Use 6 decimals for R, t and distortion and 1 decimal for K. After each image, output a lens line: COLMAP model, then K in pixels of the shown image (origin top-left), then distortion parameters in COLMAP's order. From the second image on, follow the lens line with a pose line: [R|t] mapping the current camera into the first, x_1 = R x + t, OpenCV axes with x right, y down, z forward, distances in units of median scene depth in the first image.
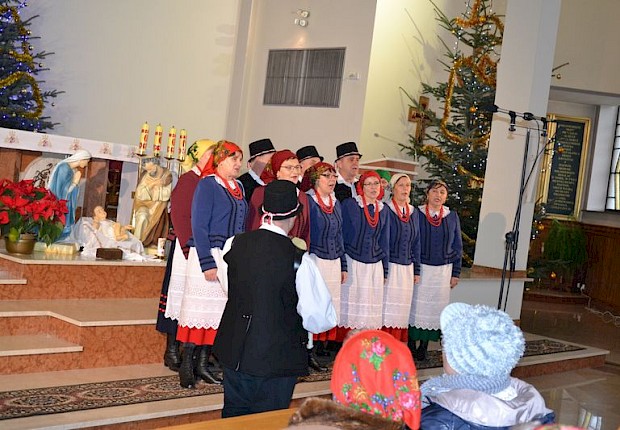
lens RADIAL K [[901.1, 0, 310.0], [0, 901.1, 215.0], [0, 0, 1]] dist [-0.029648, -0.024714]
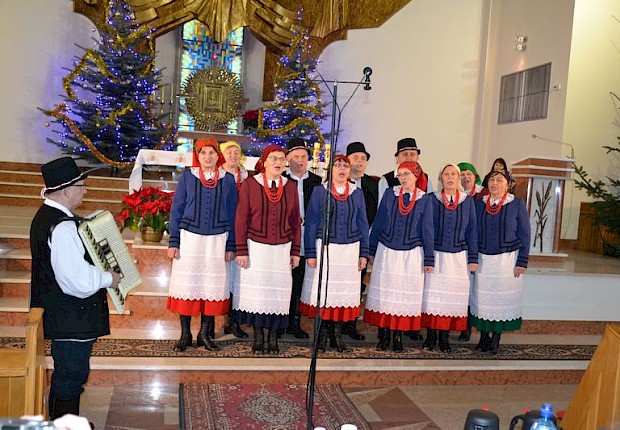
lens RADIAL K [[662.2, 0, 310.0], [0, 662.2, 215.0], [0, 0, 1]] dist [-0.011693, -0.002014]
pose [[0.820183, -0.030074, -0.571310, 0.346790], [0.009359, 0.999189, -0.039162, 0.035114], [0.572025, 0.026773, 0.819799, 0.264624]]
